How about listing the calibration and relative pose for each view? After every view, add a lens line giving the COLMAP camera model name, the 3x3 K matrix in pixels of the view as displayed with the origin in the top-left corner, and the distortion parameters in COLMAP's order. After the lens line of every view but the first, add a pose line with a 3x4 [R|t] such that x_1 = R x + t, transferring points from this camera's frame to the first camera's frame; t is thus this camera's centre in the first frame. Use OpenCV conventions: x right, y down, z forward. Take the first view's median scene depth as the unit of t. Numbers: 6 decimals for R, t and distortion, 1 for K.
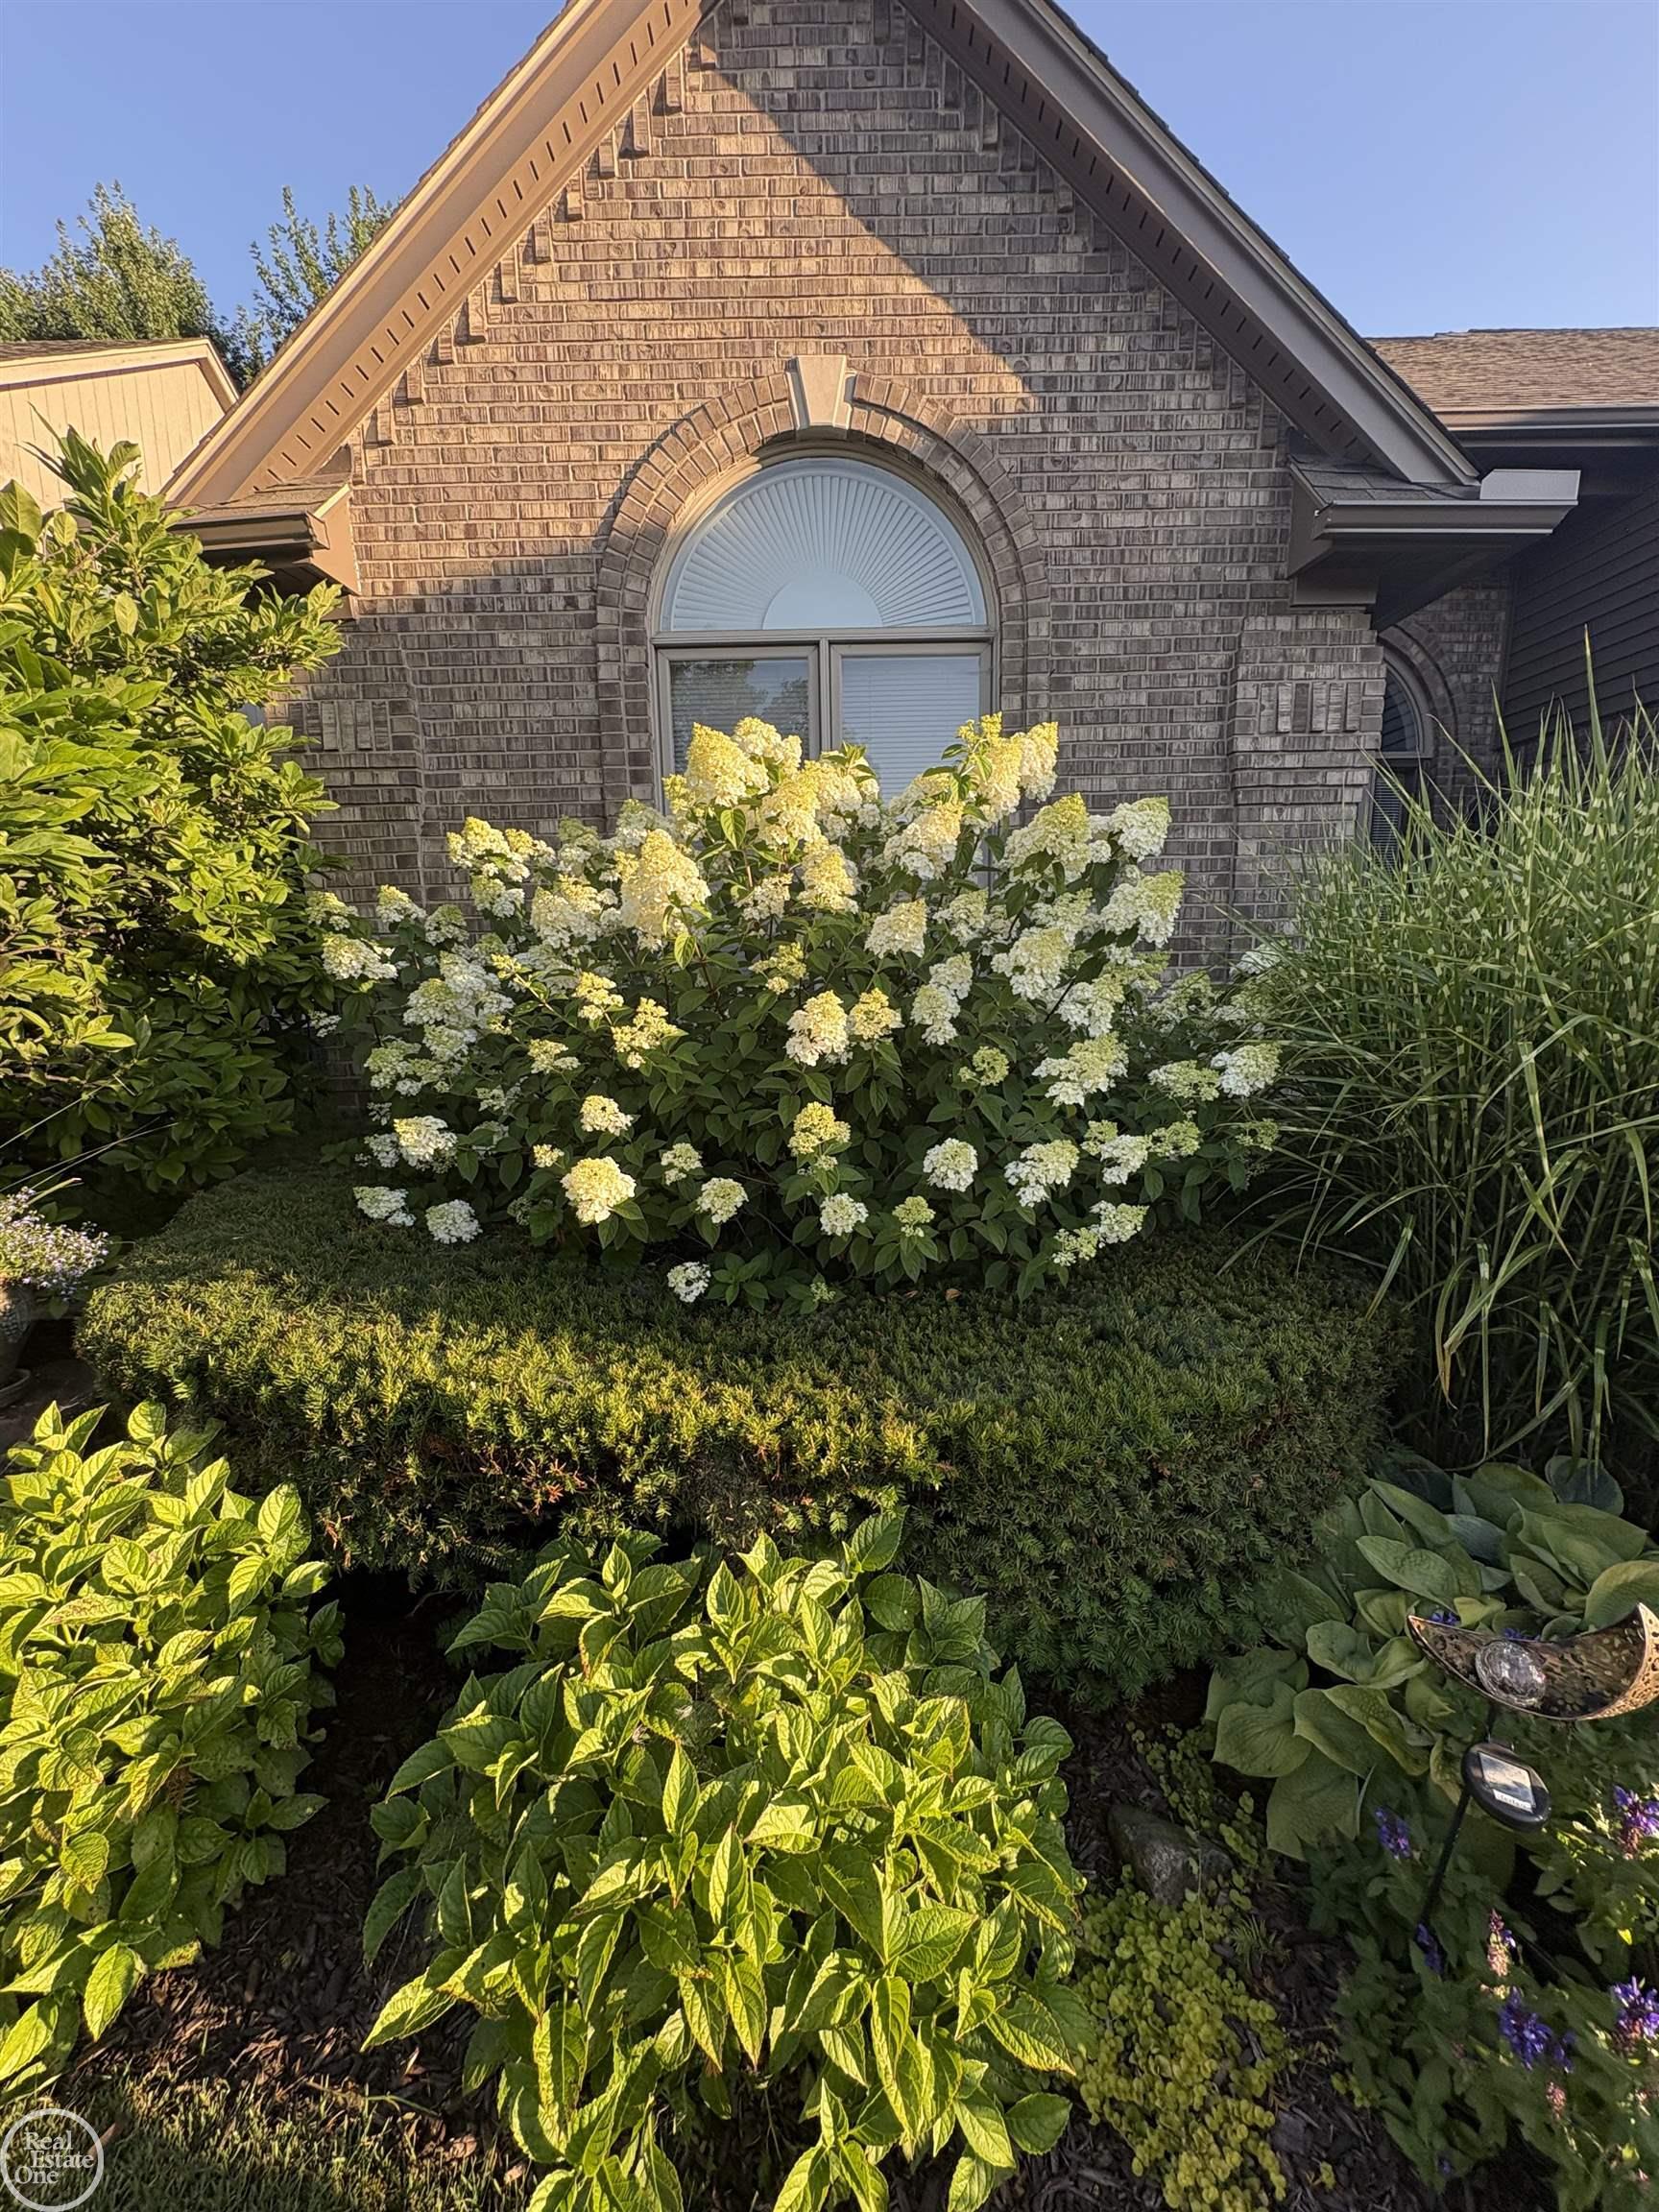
lens RADIAL K [[895.0, 0, 848.3], [0, 895.0, 1106.2], [0, 0, 1]] dist [-0.000256, -0.000524]
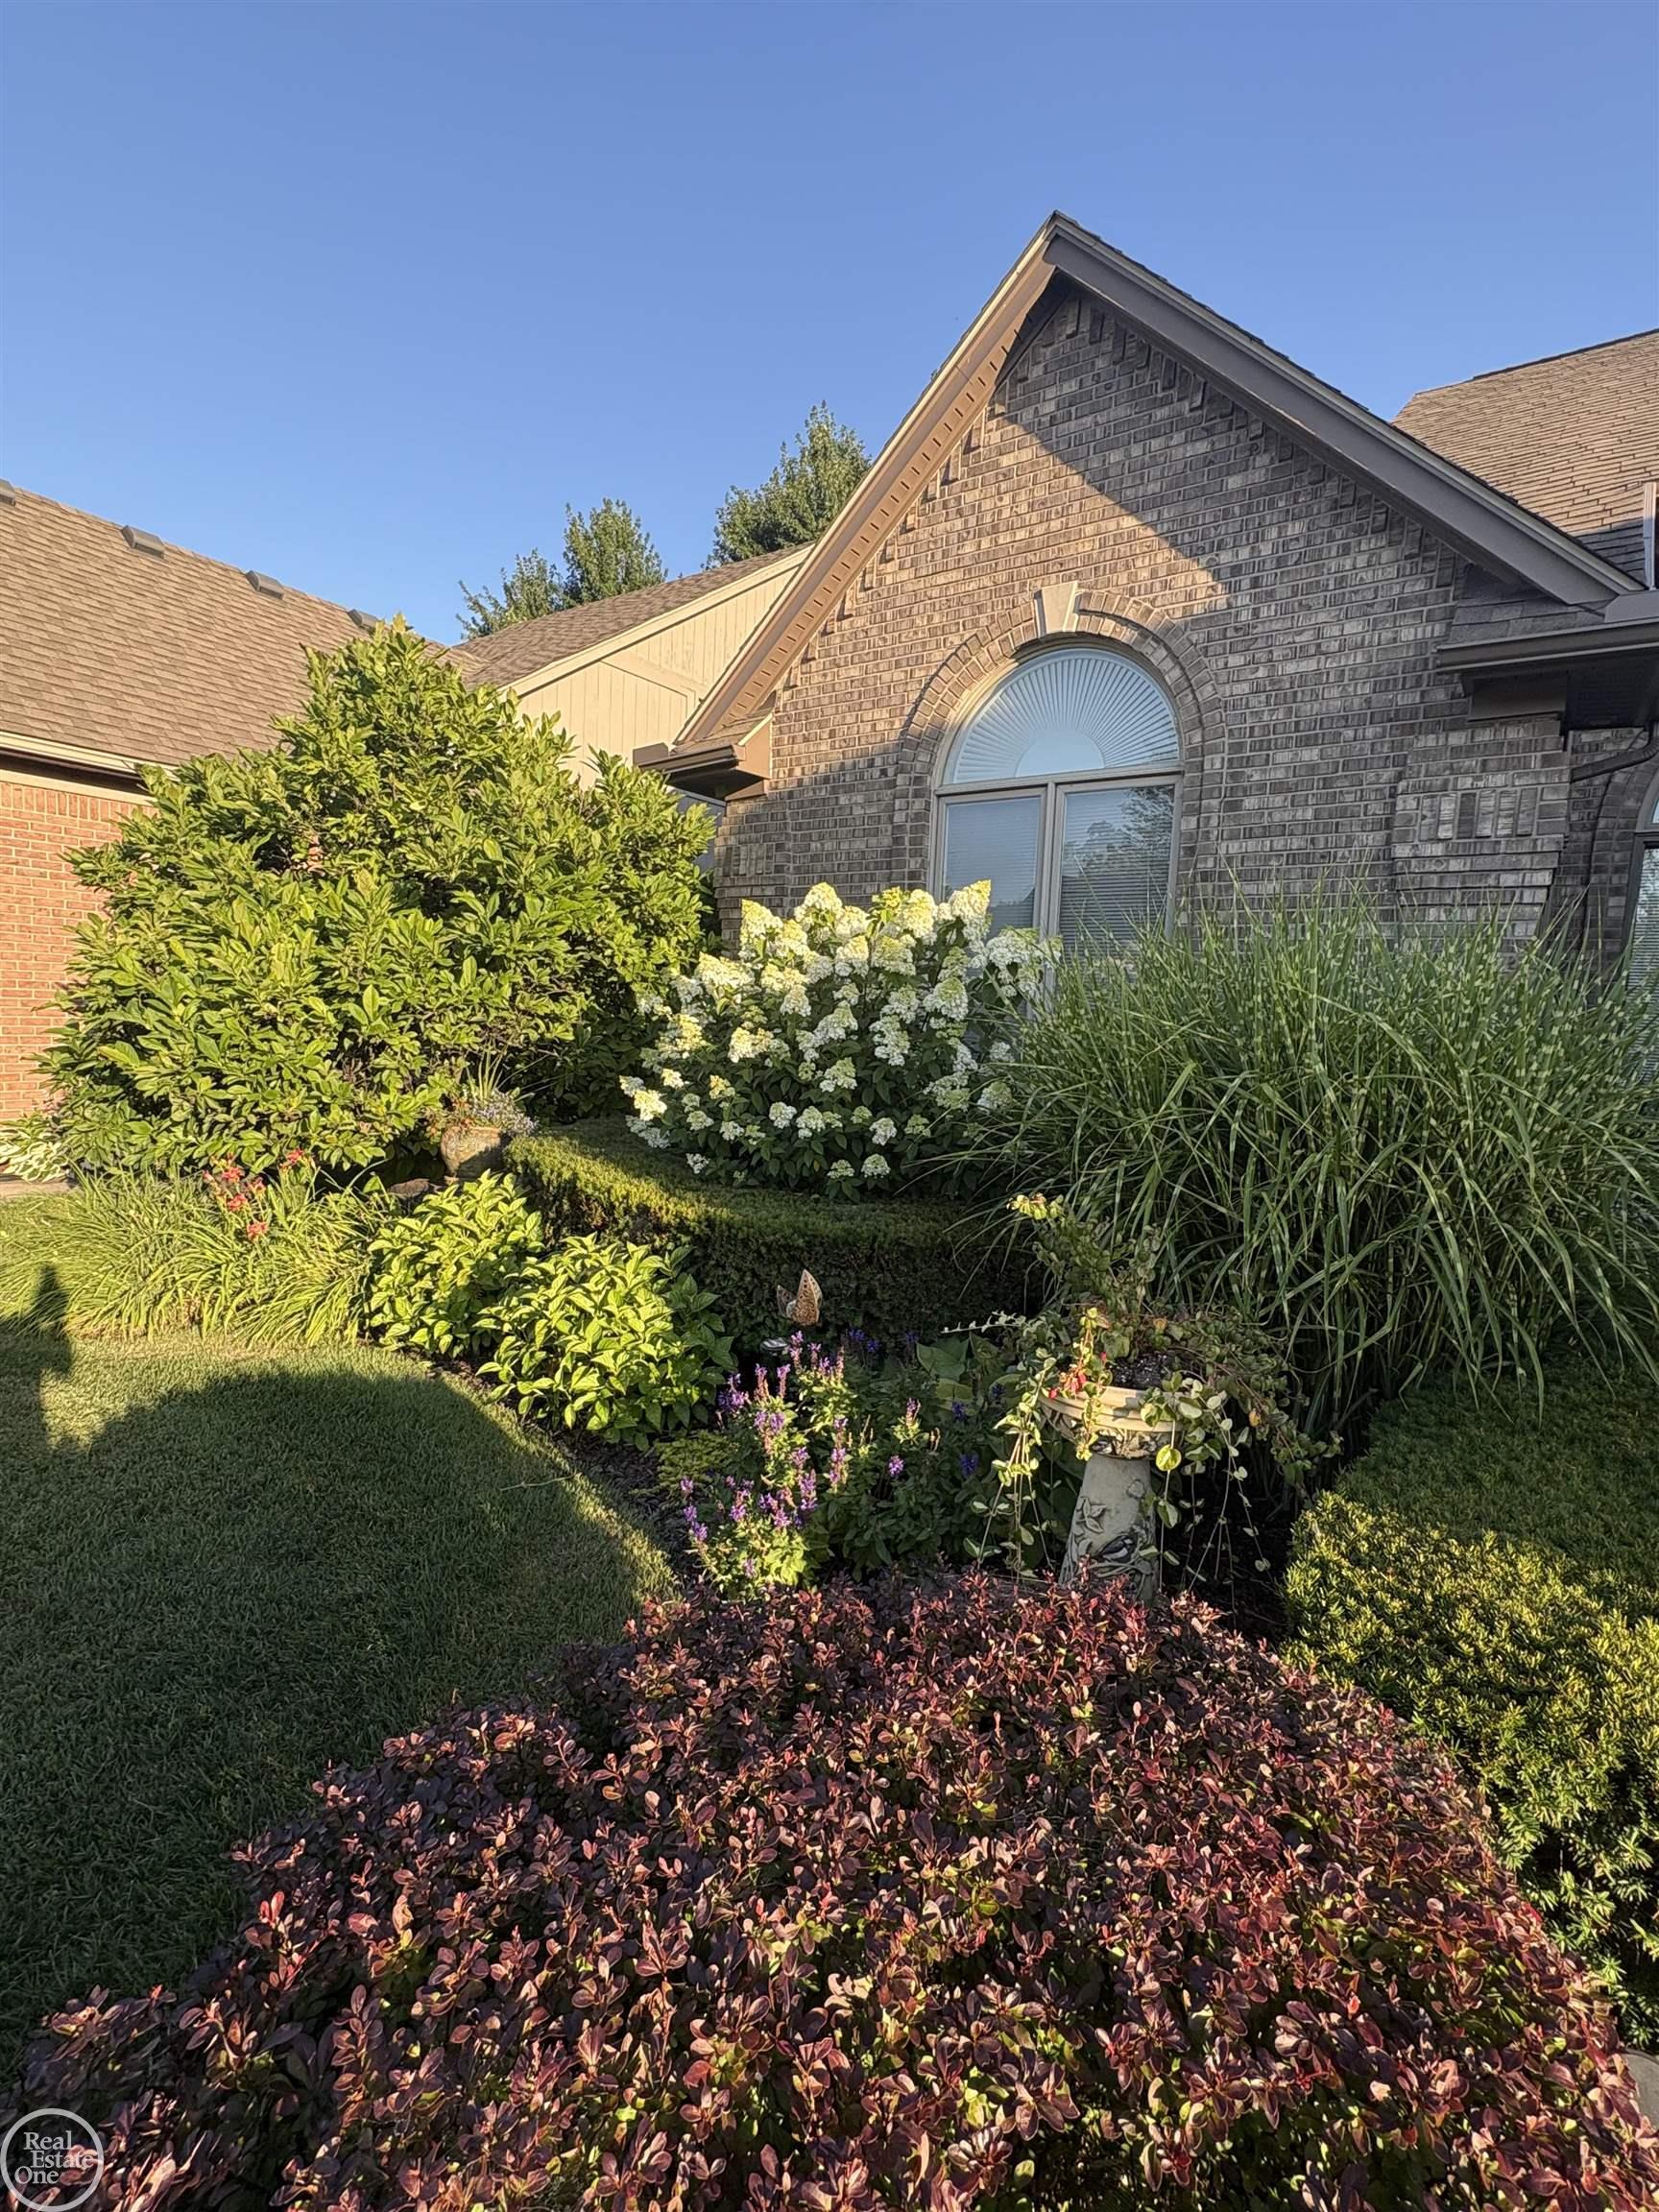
lens RADIAL K [[986.0, 0, 816.4], [0, 986.0, 1085.8], [0, 0, 1]] dist [0.012715, -0.000231]
pose [[0.815438, 0.102075, -0.569773, 0.595671], [-0.156271, 0.986600, -0.046900, 0.036474], [0.557350, 0.127283, 0.820463, -0.333267]]
